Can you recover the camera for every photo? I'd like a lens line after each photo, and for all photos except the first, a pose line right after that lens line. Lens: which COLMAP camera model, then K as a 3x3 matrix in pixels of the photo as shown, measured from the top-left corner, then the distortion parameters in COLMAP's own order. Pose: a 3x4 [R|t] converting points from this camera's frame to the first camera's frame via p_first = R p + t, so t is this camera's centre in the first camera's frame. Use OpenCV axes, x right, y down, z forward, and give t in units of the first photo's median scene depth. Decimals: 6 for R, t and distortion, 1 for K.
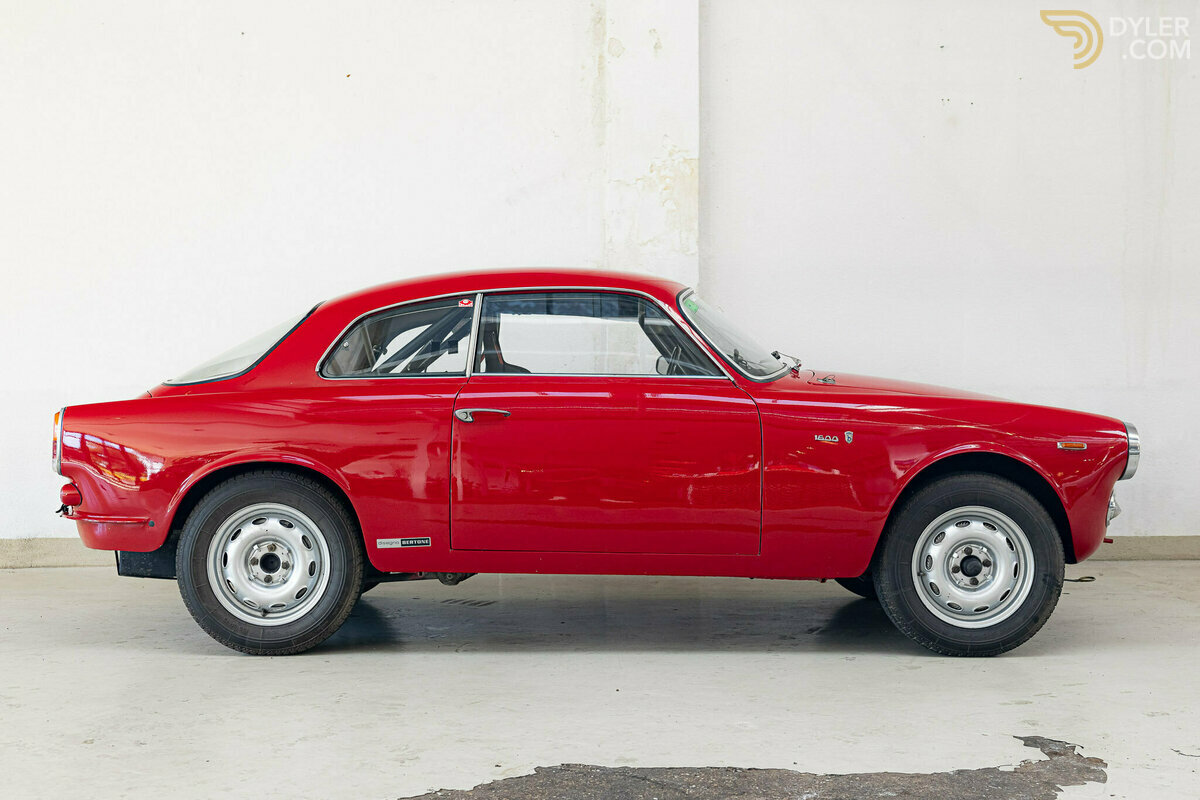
lens RADIAL K [[1519.1, 0, 600.0], [0, 1519.1, 400.0], [0, 0, 1]] dist [0.010542, 0.049502]
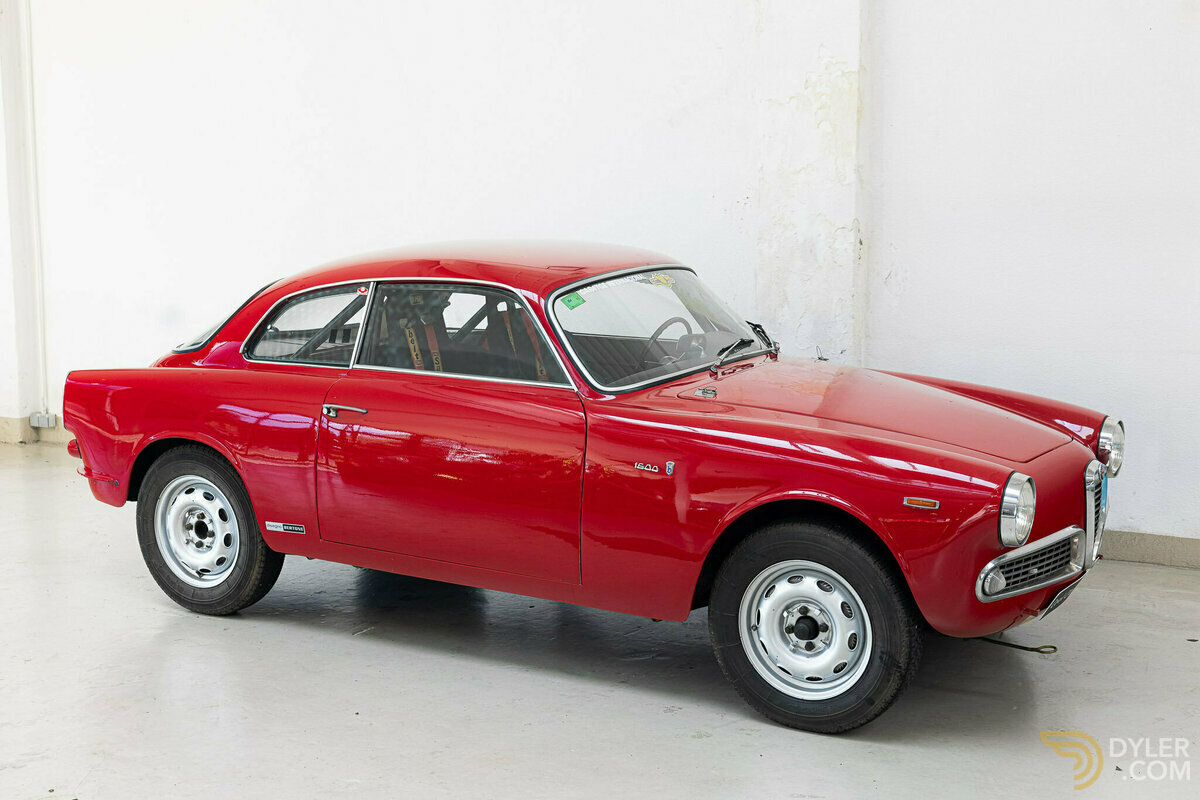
lens RADIAL K [[1619.2, 0, 605.8], [0, 1619.2, 418.4], [0, 0, 1]] dist [0.011133, 0.005989]
pose [[0.856299, 0.082250, -0.509889, 0.603717], [-0.006874, 0.988966, 0.147985, -0.141790], [0.516434, -0.123215, 0.847416, 0.185167]]
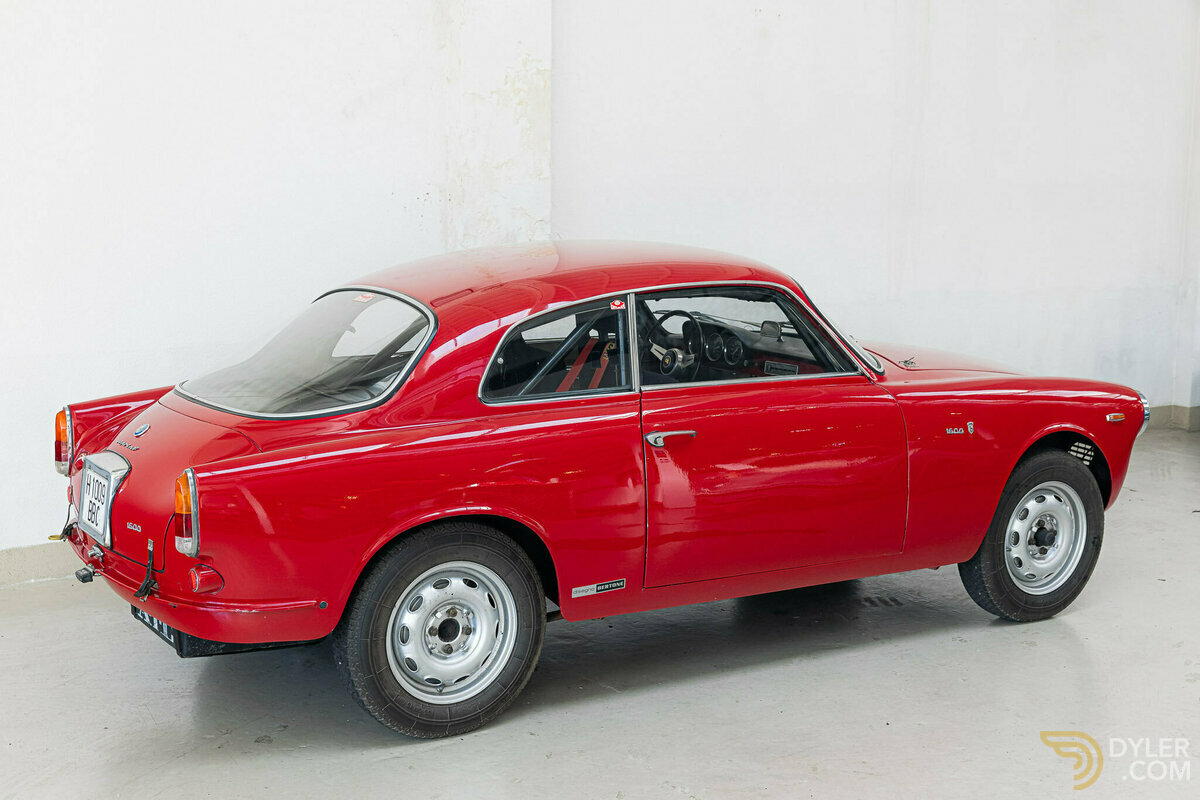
lens RADIAL K [[1693.1, 0, 600.0], [0, 1693.1, 400.0], [0, 0, 1]] dist [-0.025876, -0.114801]
pose [[0.855812, -0.072146, 0.512231, -0.613773], [0.001837, 0.990644, 0.136459, -0.145805], [-0.517284, -0.115843, 0.847937, 0.177583]]
